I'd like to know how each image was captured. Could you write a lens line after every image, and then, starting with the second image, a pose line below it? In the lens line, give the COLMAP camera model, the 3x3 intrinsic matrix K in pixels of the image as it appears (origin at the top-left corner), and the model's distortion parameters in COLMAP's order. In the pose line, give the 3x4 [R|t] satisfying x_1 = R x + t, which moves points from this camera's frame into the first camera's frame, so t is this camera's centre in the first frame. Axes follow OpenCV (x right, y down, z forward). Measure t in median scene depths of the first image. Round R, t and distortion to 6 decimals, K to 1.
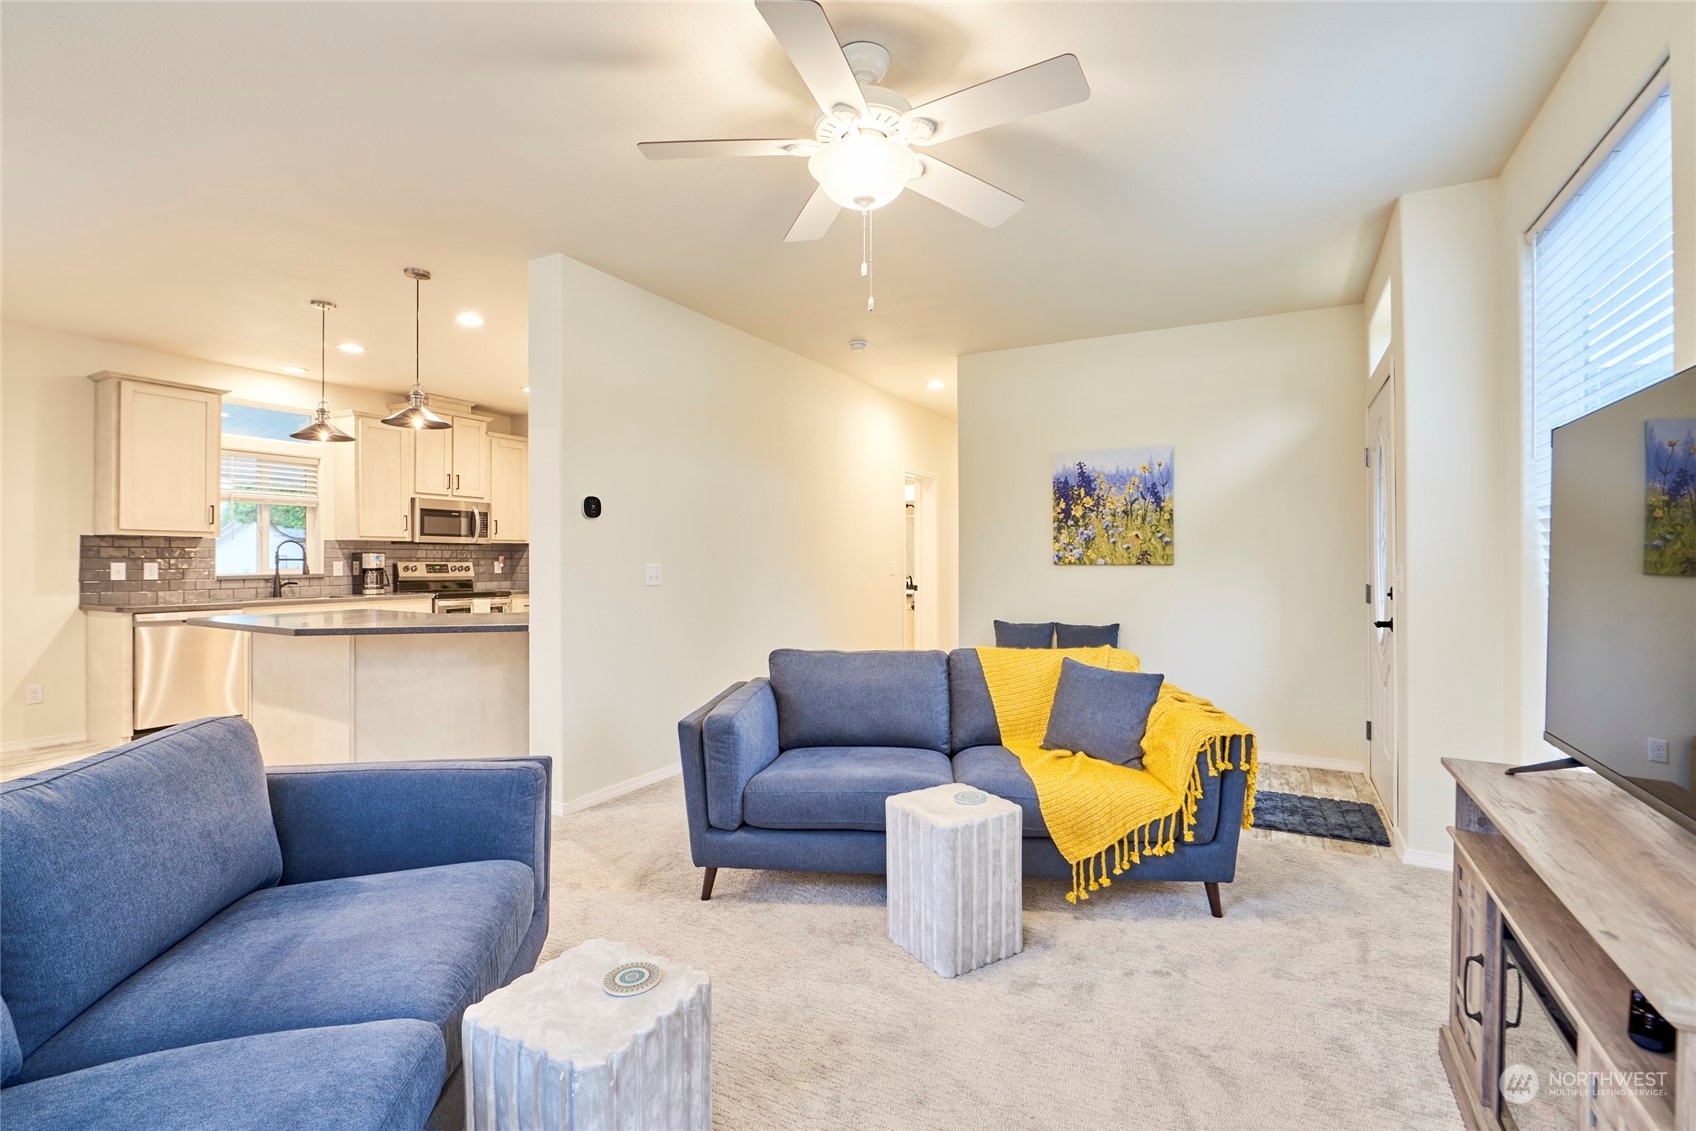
lens RADIAL K [[763.0, 0, 846.9], [0, 763.0, 559.7], [0, 0, 1]] dist [-0.002846, -0.000445]
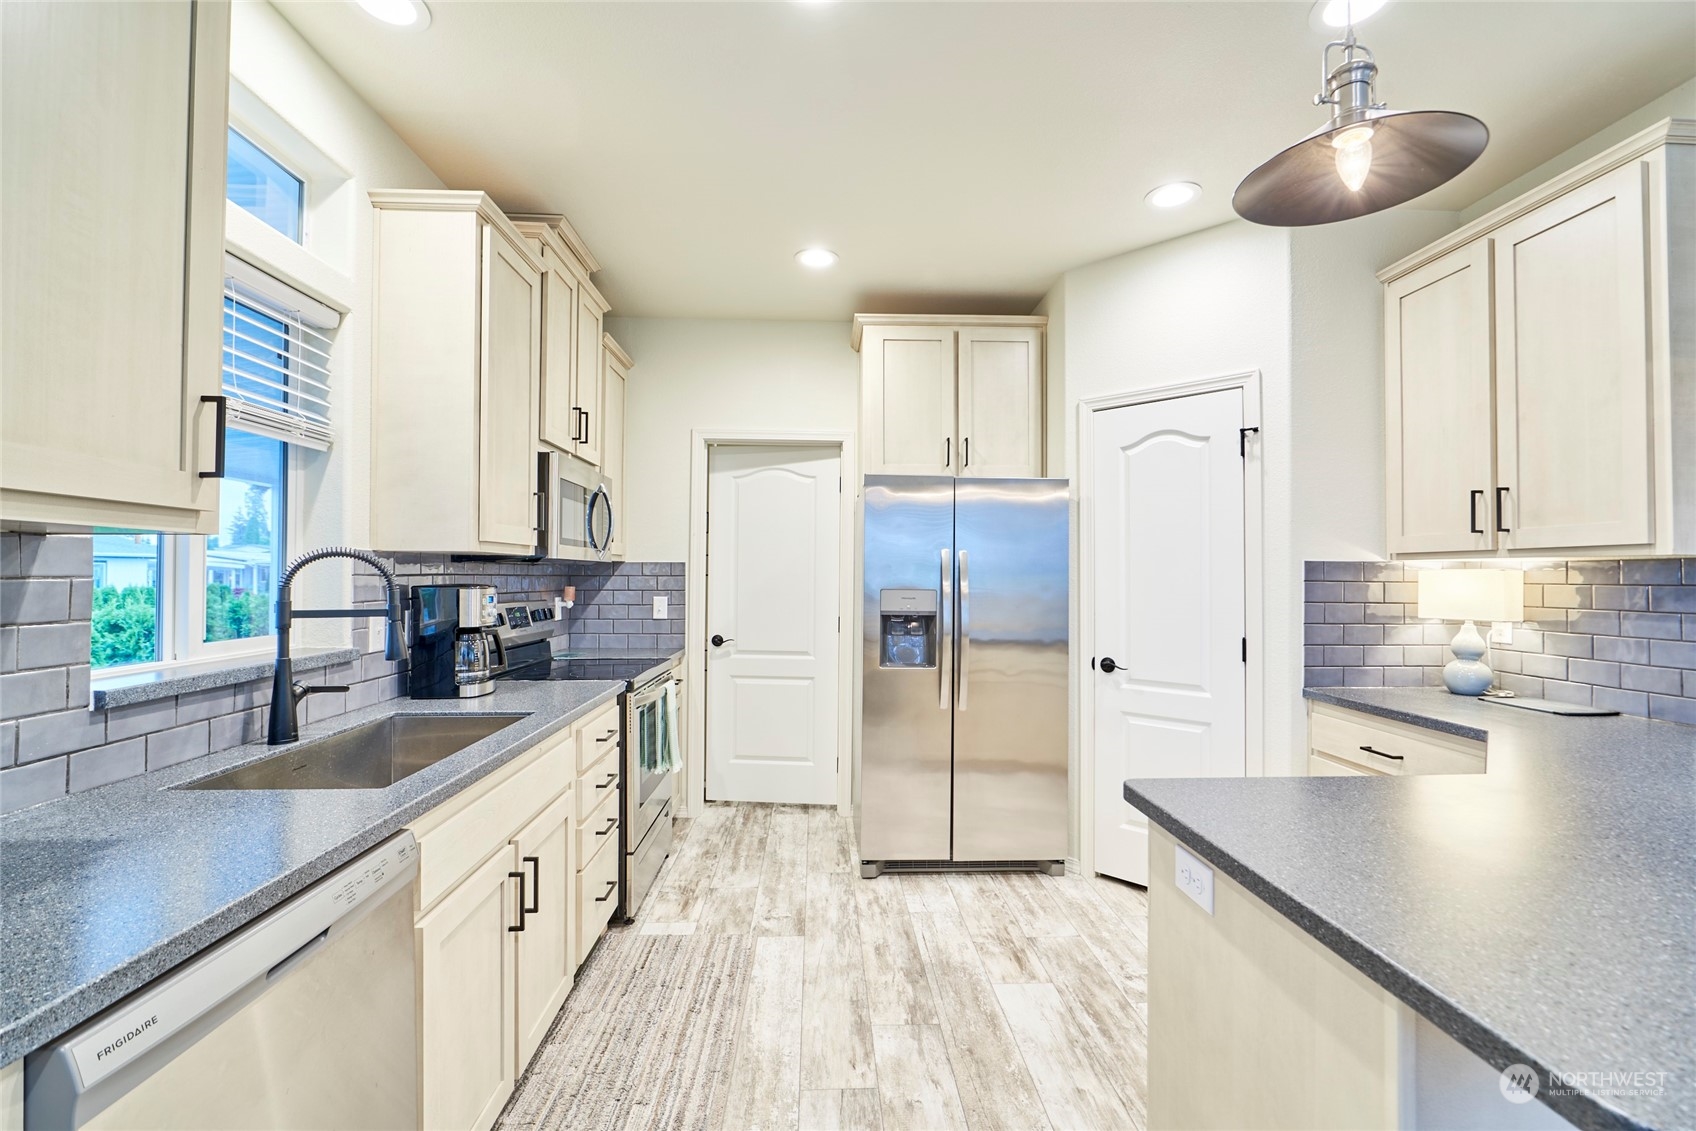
lens RADIAL K [[730.9, 0, 851.0], [0, 730.9, 561.8], [0, 0, 1]] dist [0.001383, 0.000155]
pose [[0.852946, 0.012951, 0.521838, -0.654133], [-0.004043, 0.999826, -0.018206, -0.015224], [-0.521983, 0.013419, 0.852850, 0.591345]]
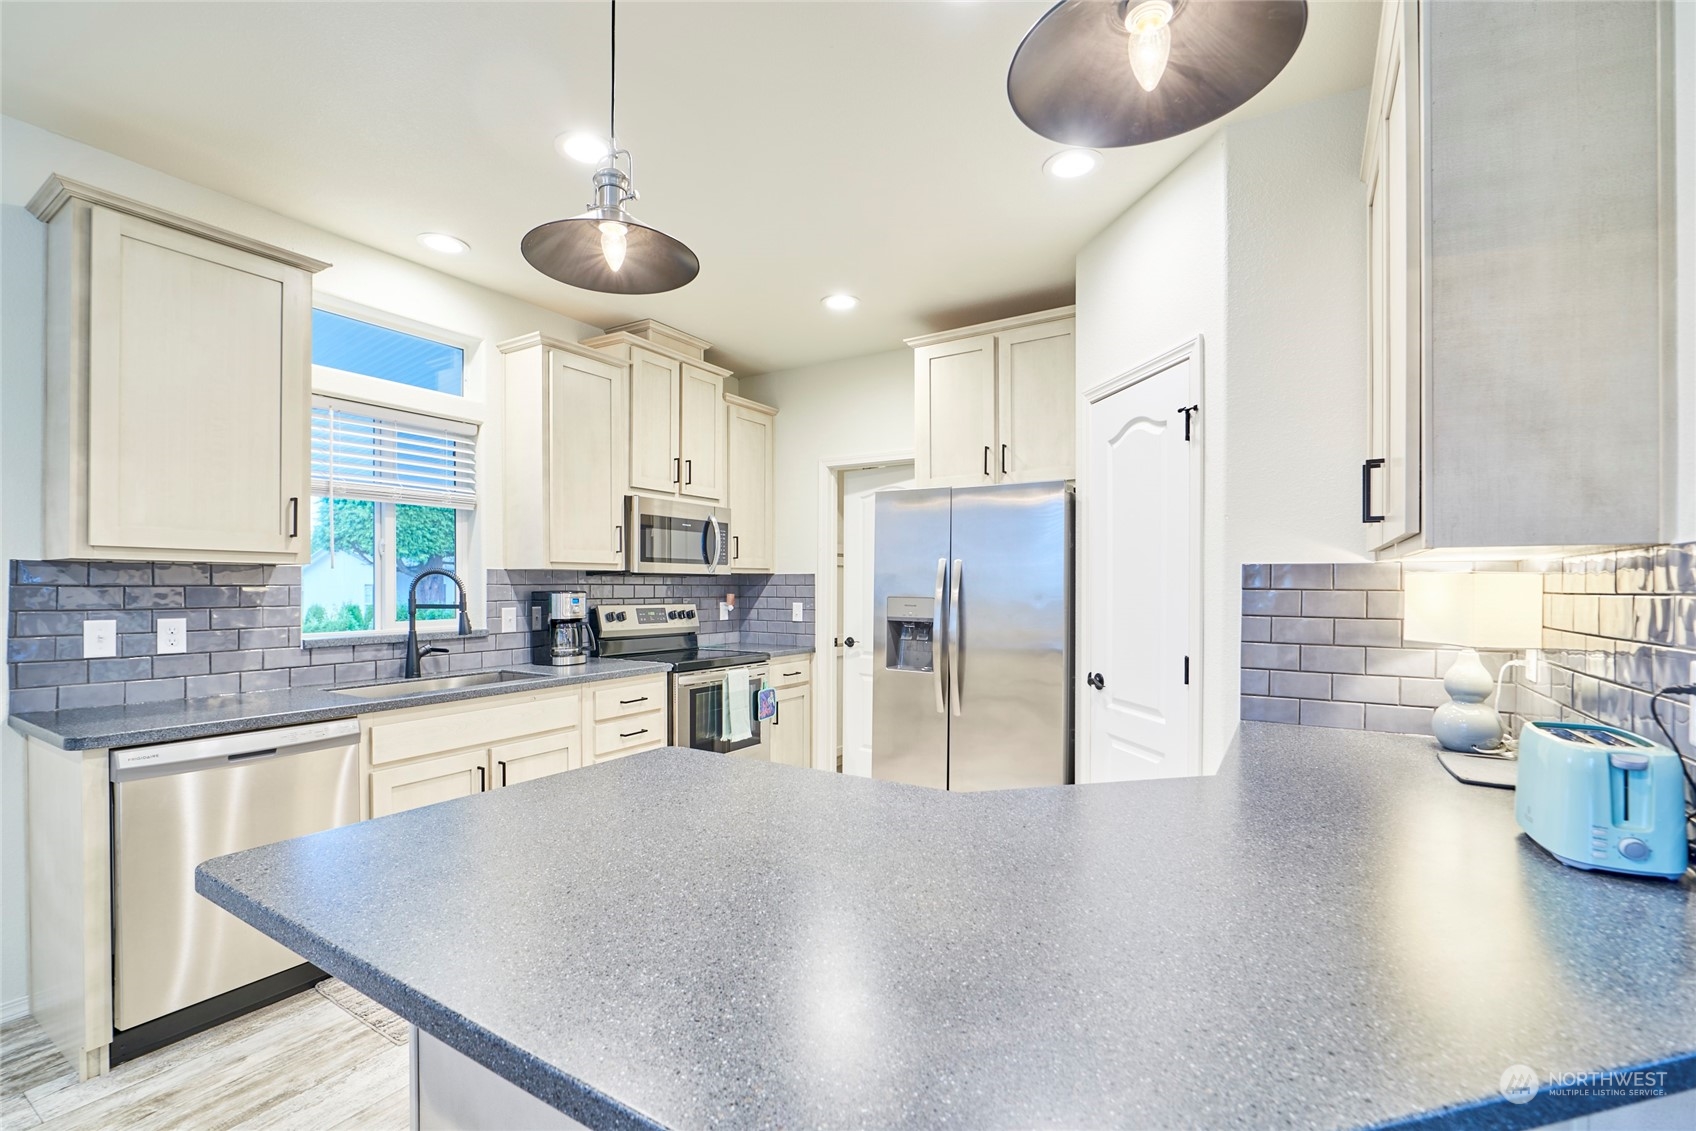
lens RADIAL K [[738.7, 0, 847.7], [0, 738.7, 587.8], [0, 0, 1]] dist [-0.001151, 0.000153]
pose [[0.998404, 0.002132, -0.056437, -0.383300], [-0.001912, 0.999990, 0.003968, -0.014653], [0.056445, -0.003854, 0.998398, 0.463288]]
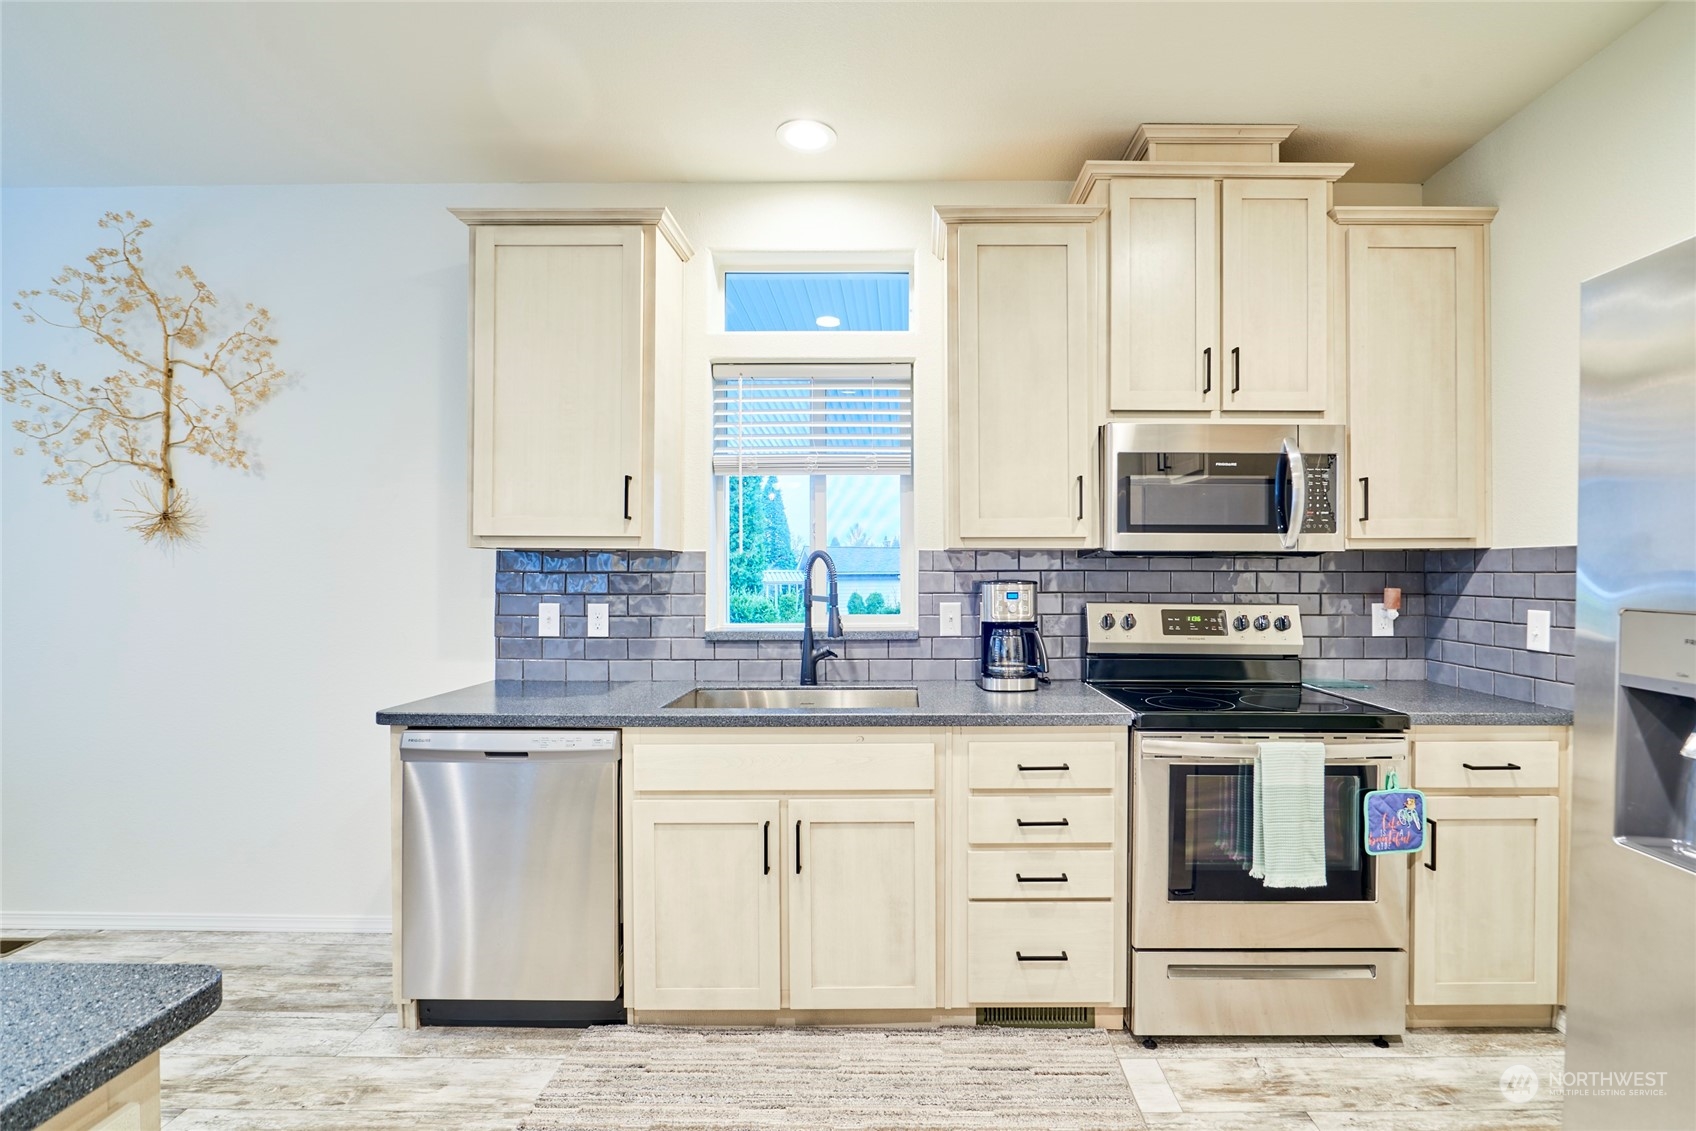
lens RADIAL K [[754.9, 0, 902.2], [0, 754.9, 571.0], [0, 0, 1]] dist [-0.014965, 0.000293]
pose [[0.478456, 0.000250, -0.878112, -0.316070], [-0.000711, 1.000000, -0.000103, -0.014240], [0.878111, 0.000674, 0.478456, 0.775777]]
